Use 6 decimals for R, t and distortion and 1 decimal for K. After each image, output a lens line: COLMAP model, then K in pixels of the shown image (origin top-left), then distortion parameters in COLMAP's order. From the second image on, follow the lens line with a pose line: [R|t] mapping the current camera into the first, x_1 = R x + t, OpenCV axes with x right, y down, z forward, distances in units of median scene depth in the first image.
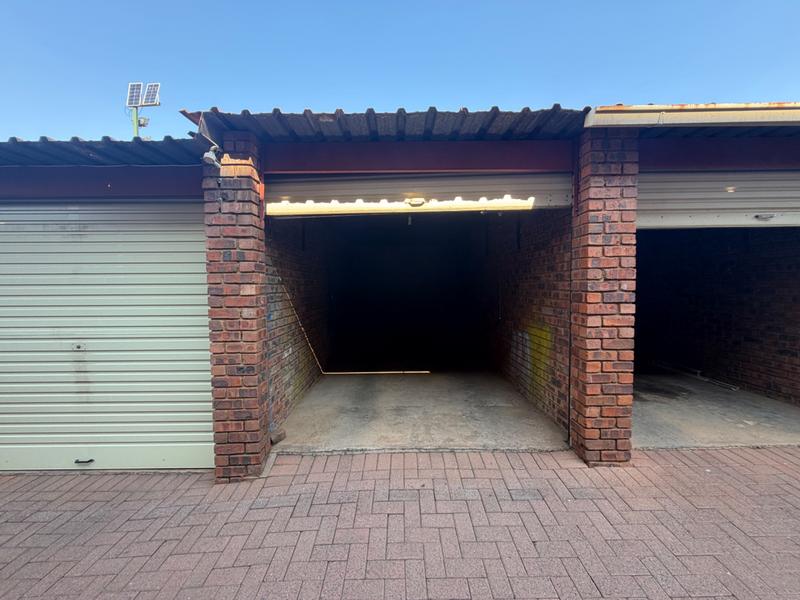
lens RADIAL K [[320.6, 0, 398.6], [0, 320.6, 299.7], [0, 0, 1]] dist [0.003323, 0.000132]
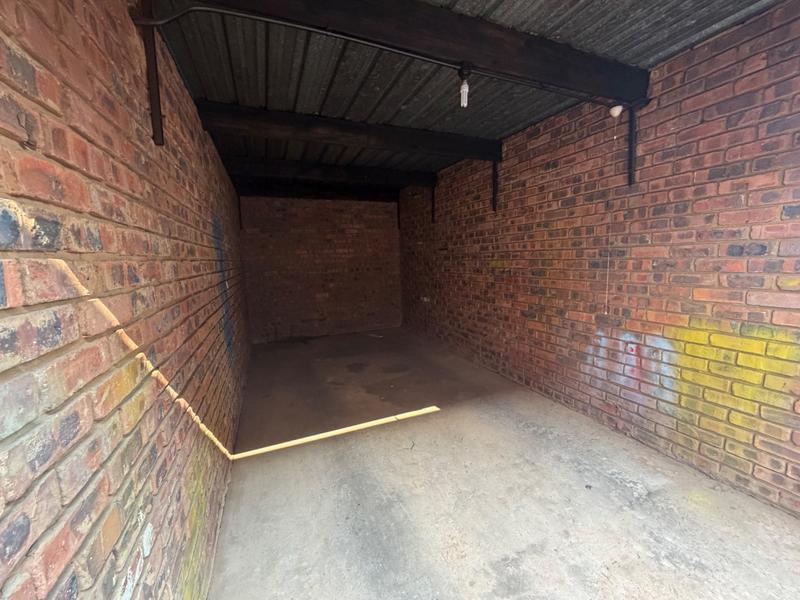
lens RADIAL K [[320.6, 0, 400.8], [0, 320.6, 300.5], [0, 0, 1]] dist [0.003323, 0.000132]
pose [[0.923071, -0.069927, 0.378219, -0.215275], [0.040702, 0.995572, 0.084729, -0.024677], [-0.382469, -0.062817, 0.921831, 0.643093]]
